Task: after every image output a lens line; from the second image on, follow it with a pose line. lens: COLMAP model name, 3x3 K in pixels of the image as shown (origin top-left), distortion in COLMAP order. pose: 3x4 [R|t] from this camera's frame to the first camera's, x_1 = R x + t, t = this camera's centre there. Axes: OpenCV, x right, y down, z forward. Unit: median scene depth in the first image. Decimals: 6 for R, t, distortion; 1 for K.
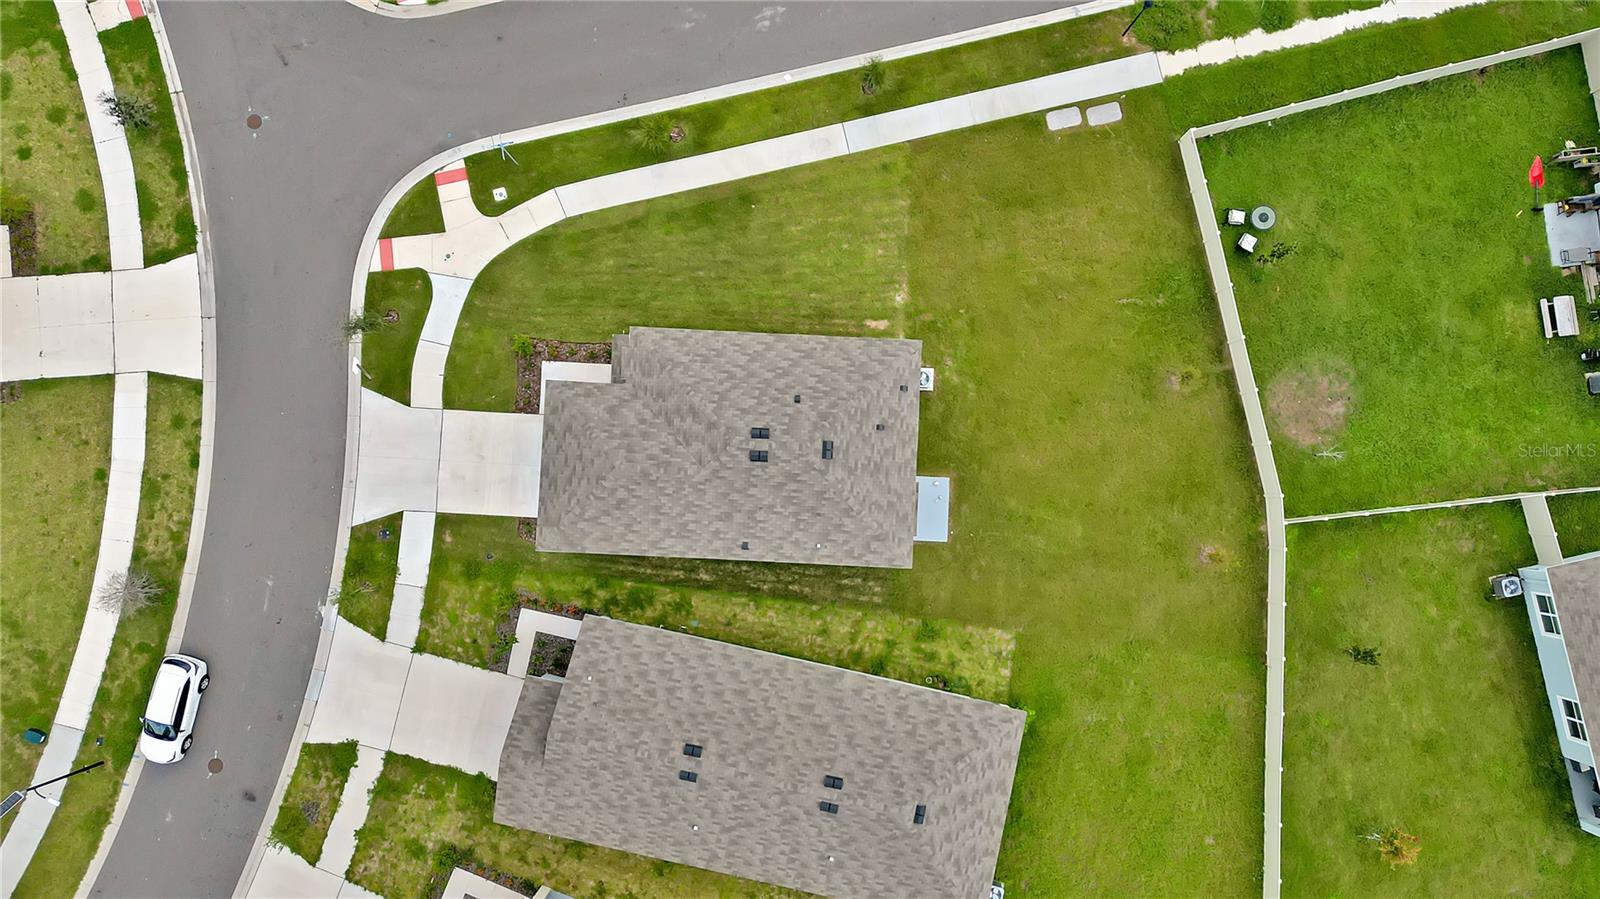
lens RADIAL K [[1144.4, 0, 800.0], [0, 1144.4, 449.5], [0, 0, 1]] dist [0.081590, -0.095666]
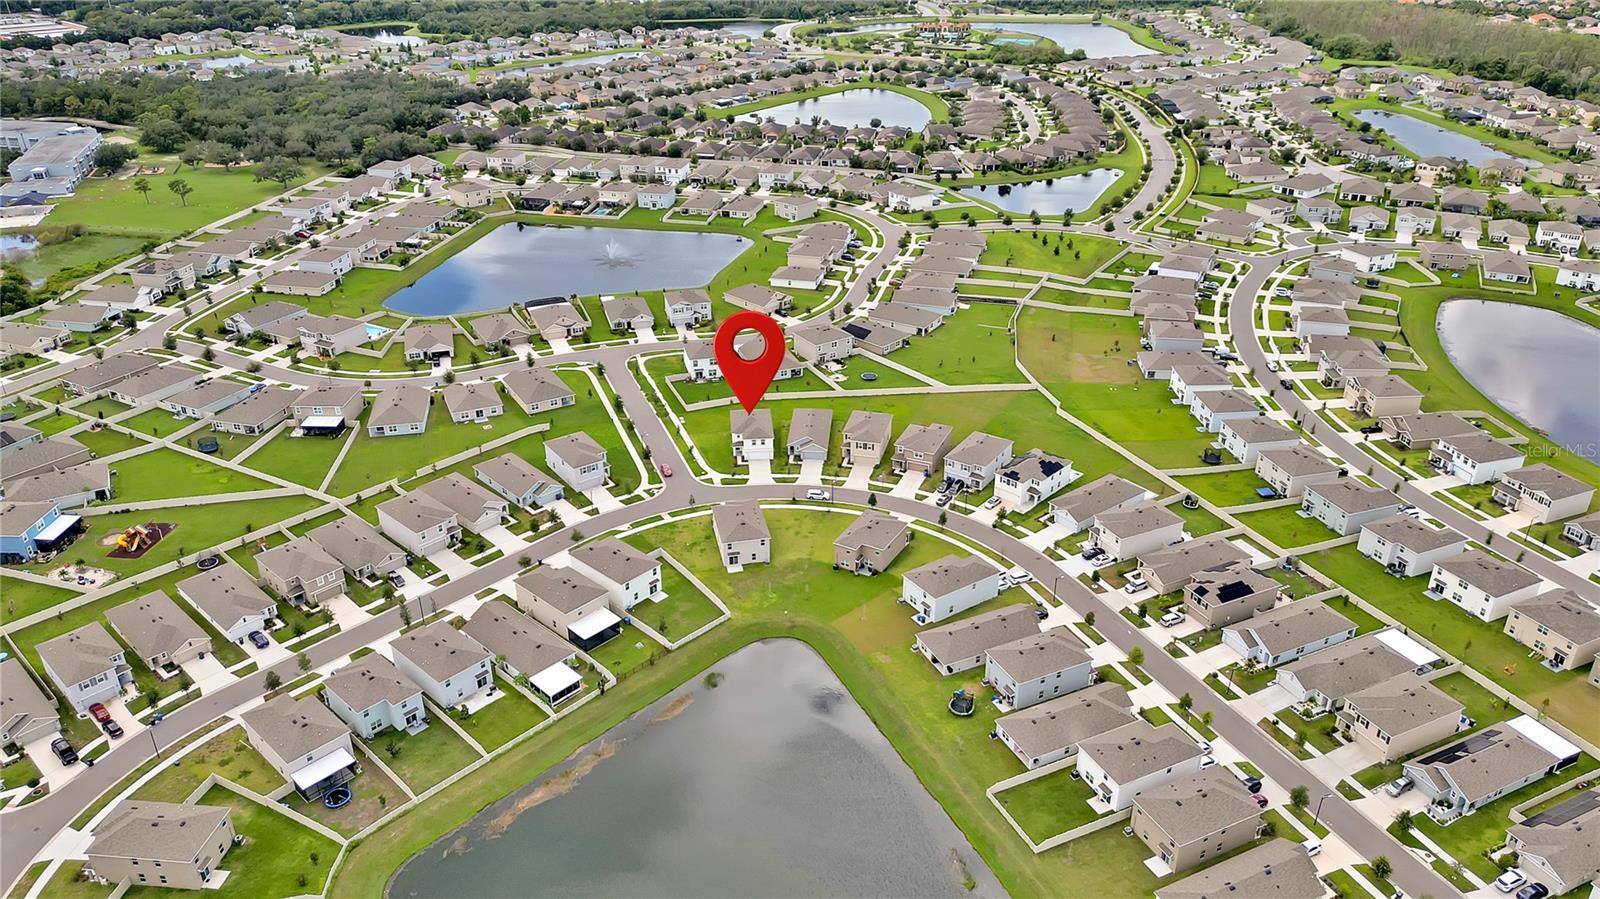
lens RADIAL K [[1144.4, 0, 800.0], [0, 1144.4, 449.5], [0, 0, 1]] dist [0.081590, -0.095666]
pose [[-0.132123, -0.445687, 0.885385, -4.490544], [0.990808, -0.033226, 0.131129, -0.445272], [-0.029025, 0.894572, 0.445980, -1.209908]]
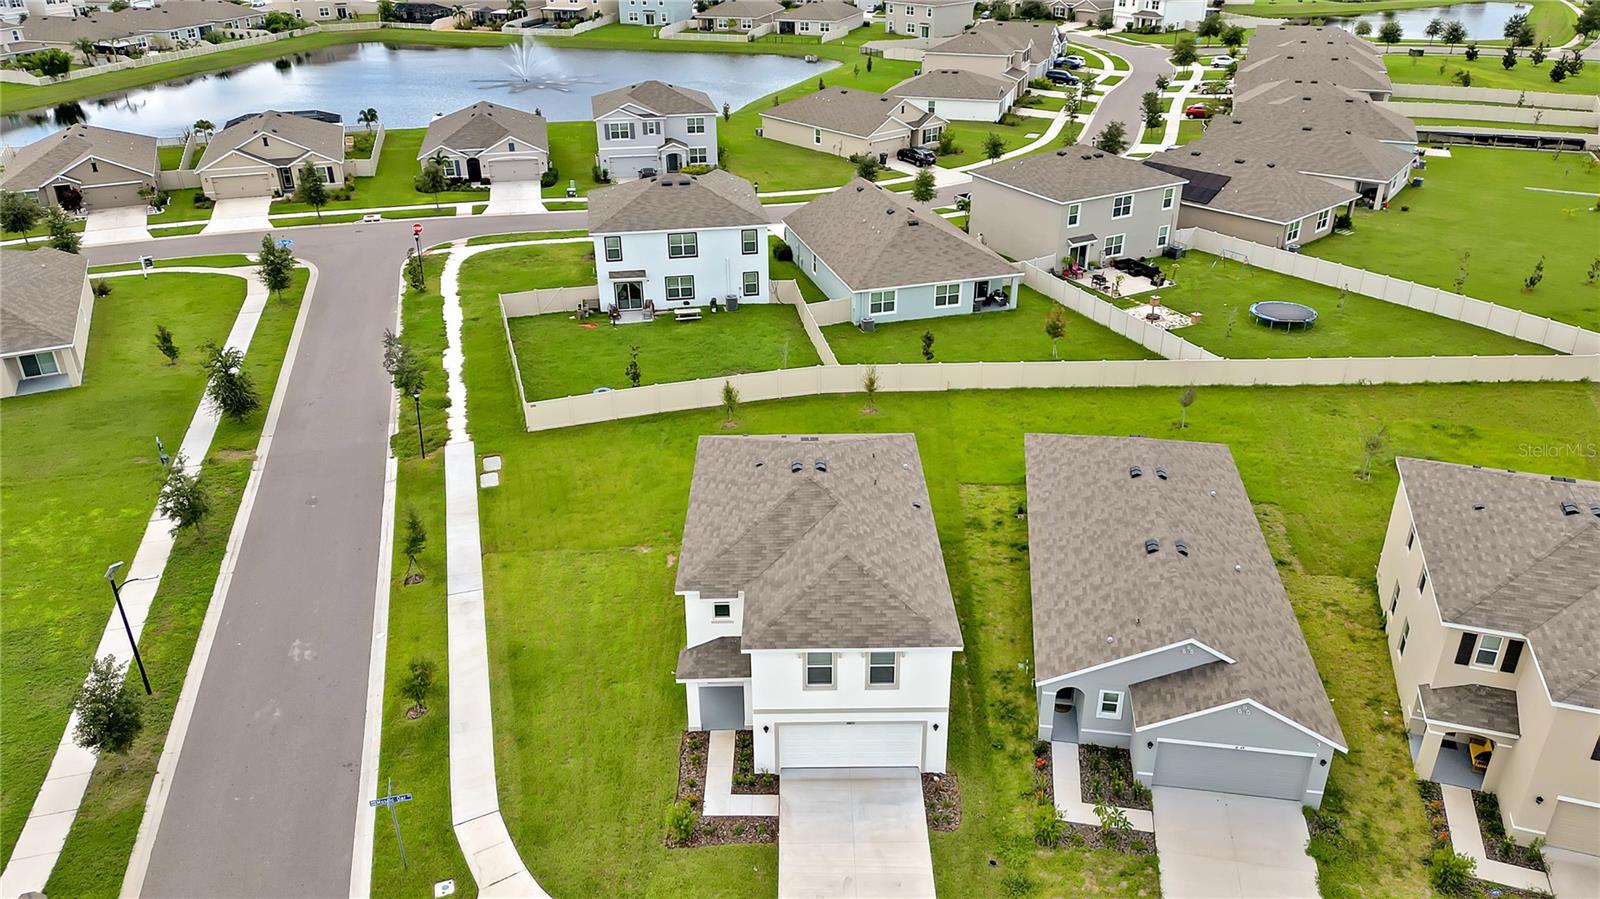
lens RADIAL K [[1144.4, 0, 800.0], [0, 1144.4, 449.5], [0, 0, 1]] dist [0.081590, -0.095666]
pose [[-0.058853, -0.440776, 0.895686, -0.760090], [0.997874, -0.000807, 0.065170, -0.063539], [-0.028002, 0.897617, 0.439887, 0.487451]]
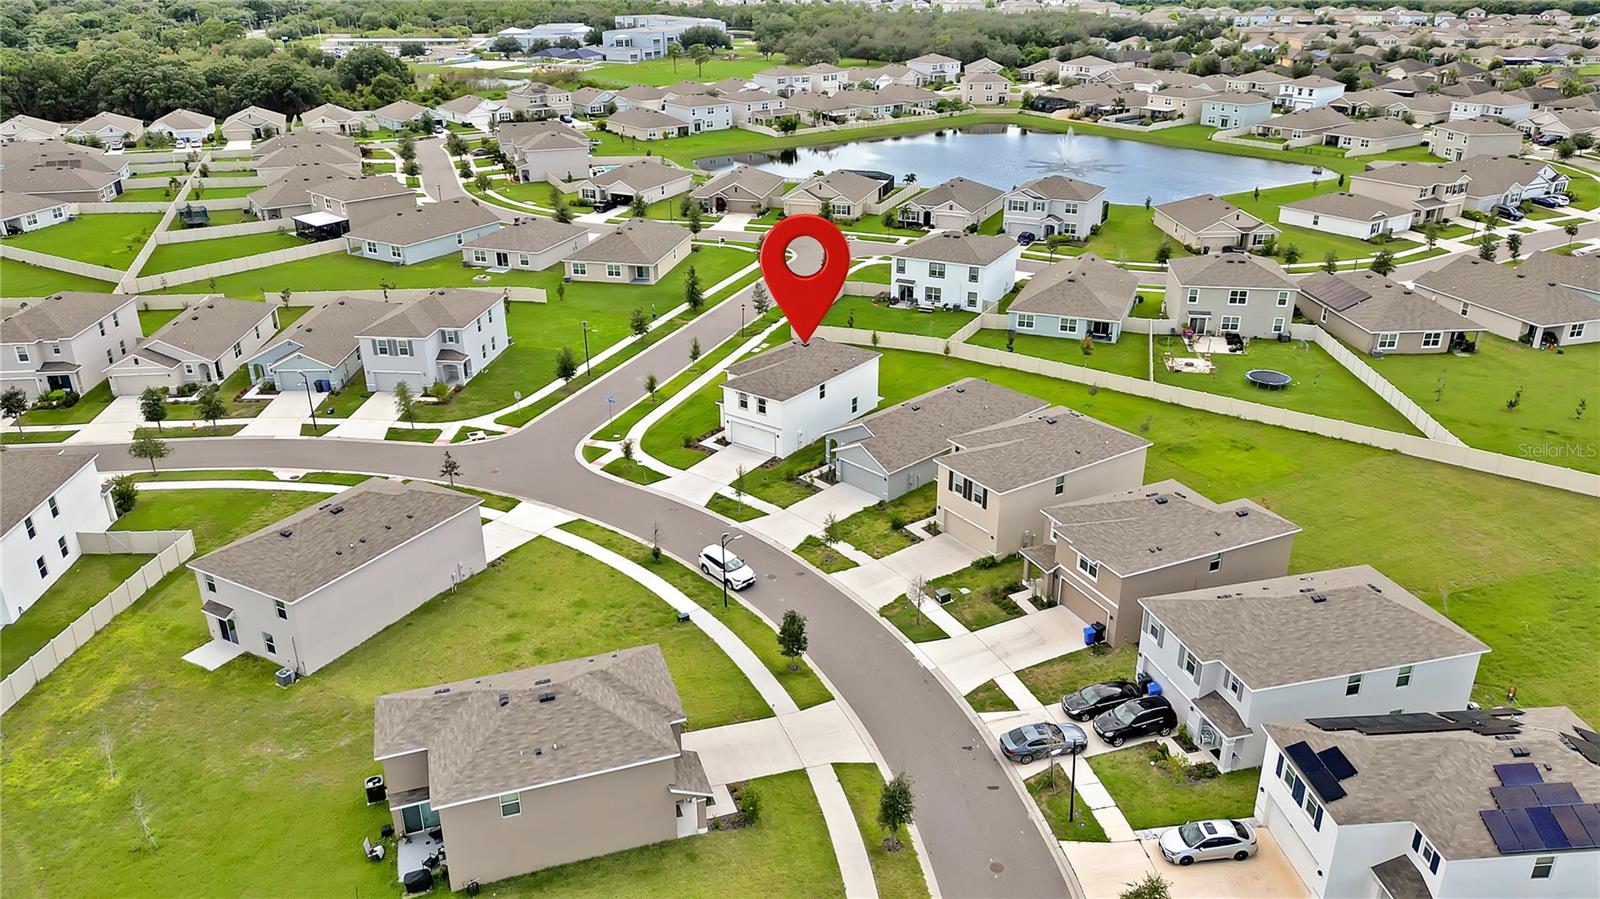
lens RADIAL K [[1144.4, 0, 800.0], [0, 1144.4, 449.5], [0, 0, 1]] dist [0.081590, -0.095666]
pose [[0.558441, -0.327649, 0.762096, -1.588561], [0.829032, 0.252716, -0.498839, 1.019818], [-0.029150, 0.910374, 0.412758, 0.214431]]
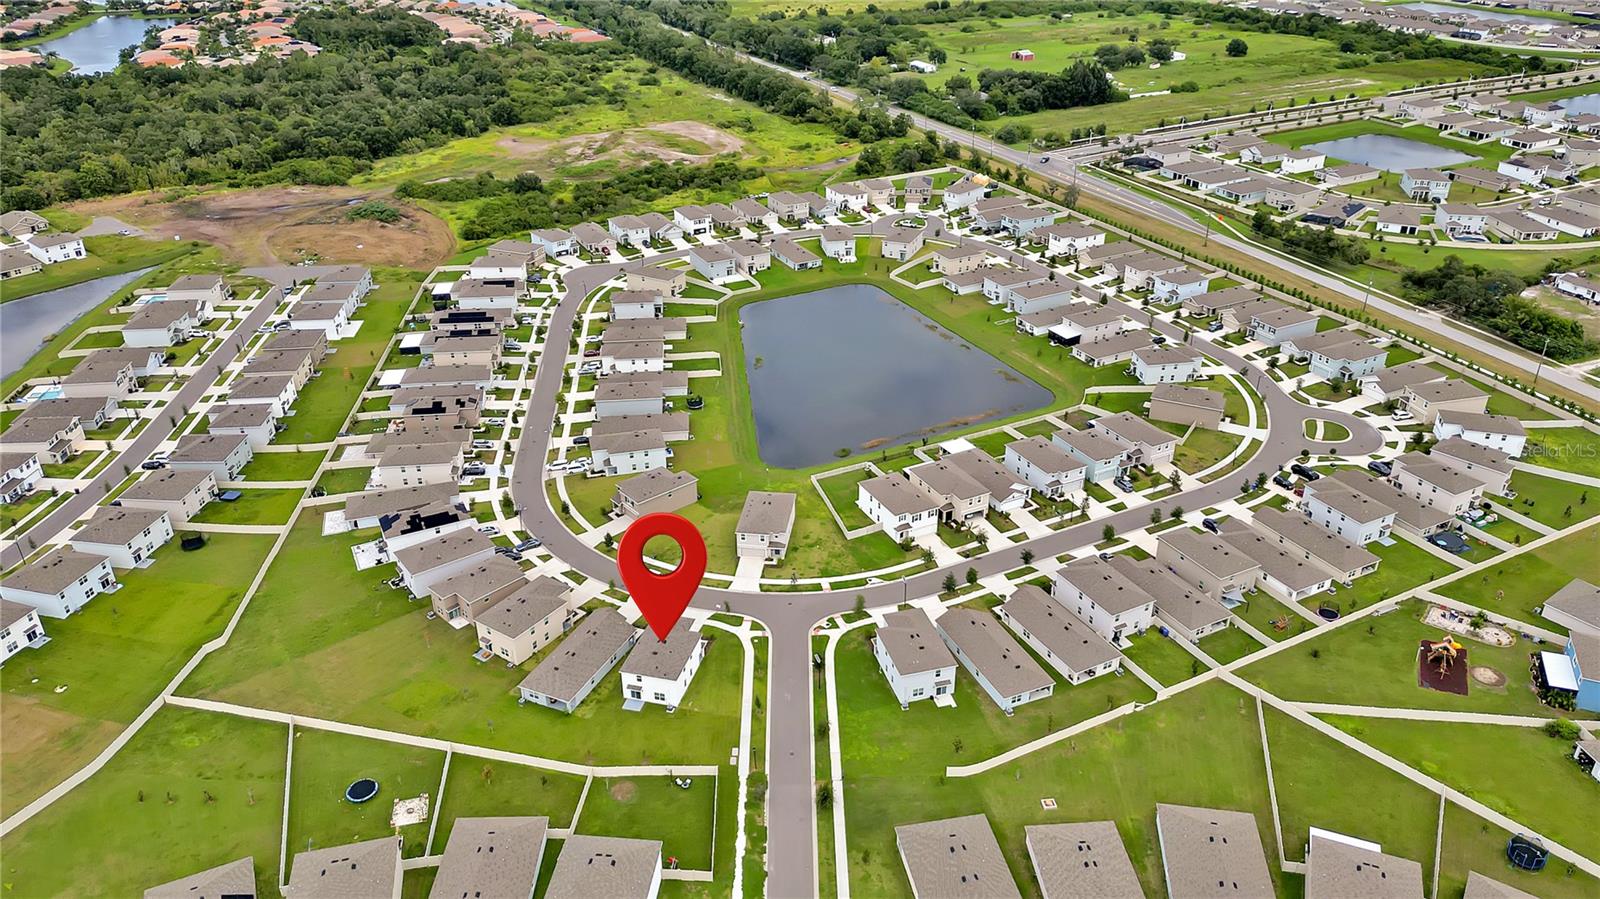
lens RADIAL K [[1144.4, 0, 800.0], [0, 1144.4, 449.5], [0, 0, 1]] dist [0.081590, -0.095666]
pose [[-0.208763, 0.477236, -0.853618, 2.524300], [-0.976711, -0.057543, 0.206697, -1.077305], [0.049524, 0.876889, 0.478135, -1.252617]]
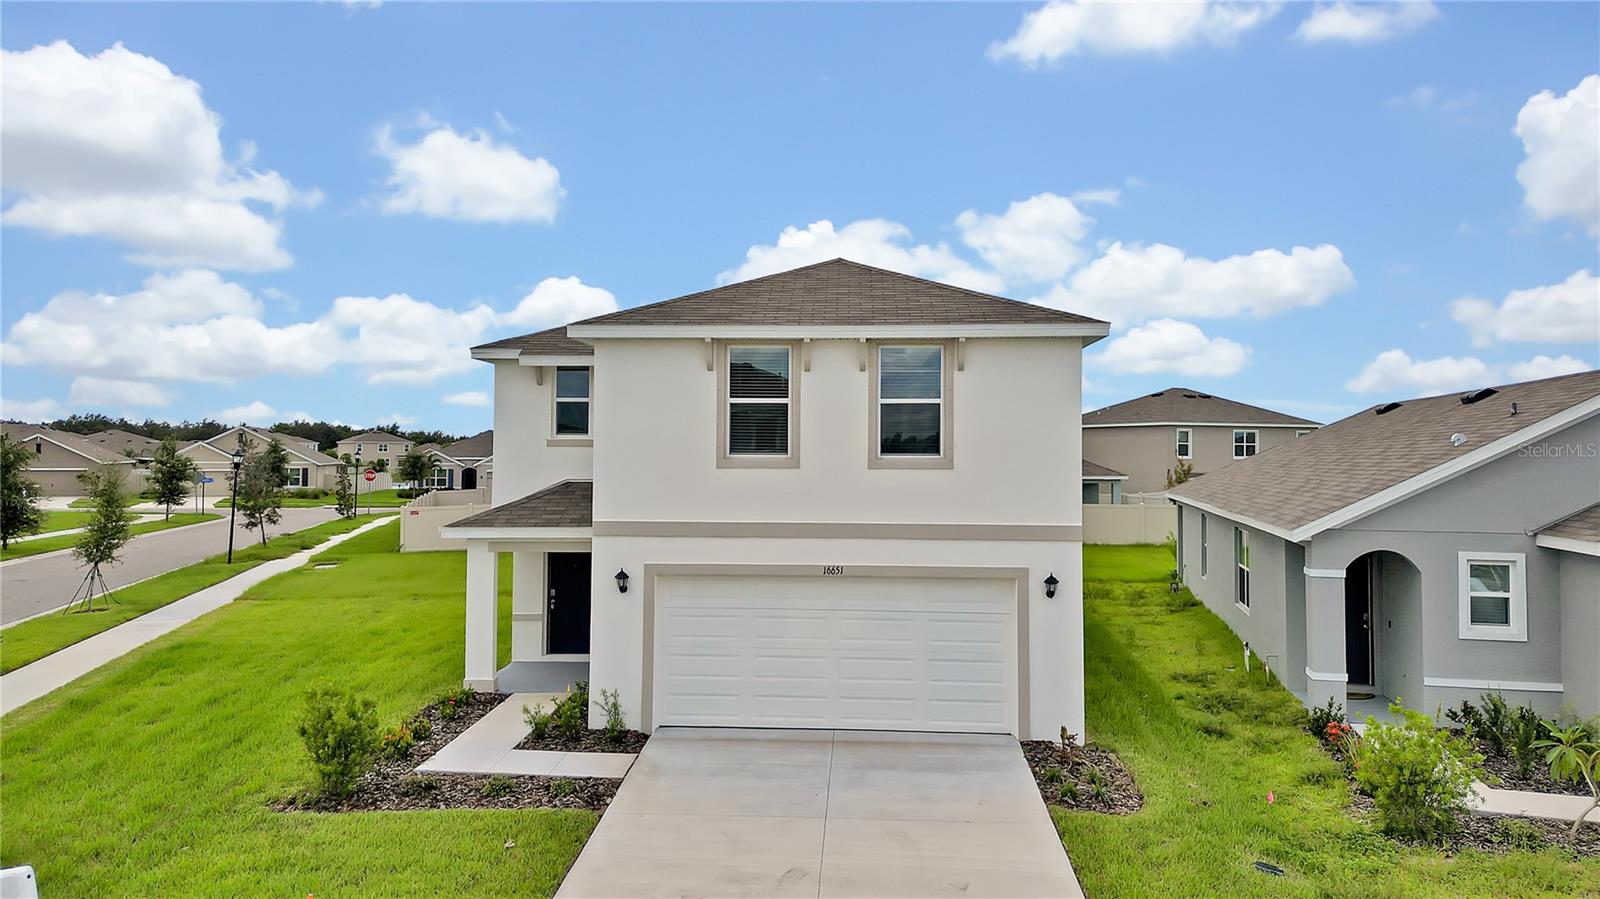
lens RADIAL K [[1179.9, 0, 788.4], [0, 1179.9, 421.7], [0, 0, 1]] dist [0.033371, -0.000459]
pose [[0.007804, 0.034179, 0.999385, -0.488823], [0.998982, 0.044130, -0.009310, 0.004353], [-0.044421, 0.998441, -0.033800, 0.927814]]
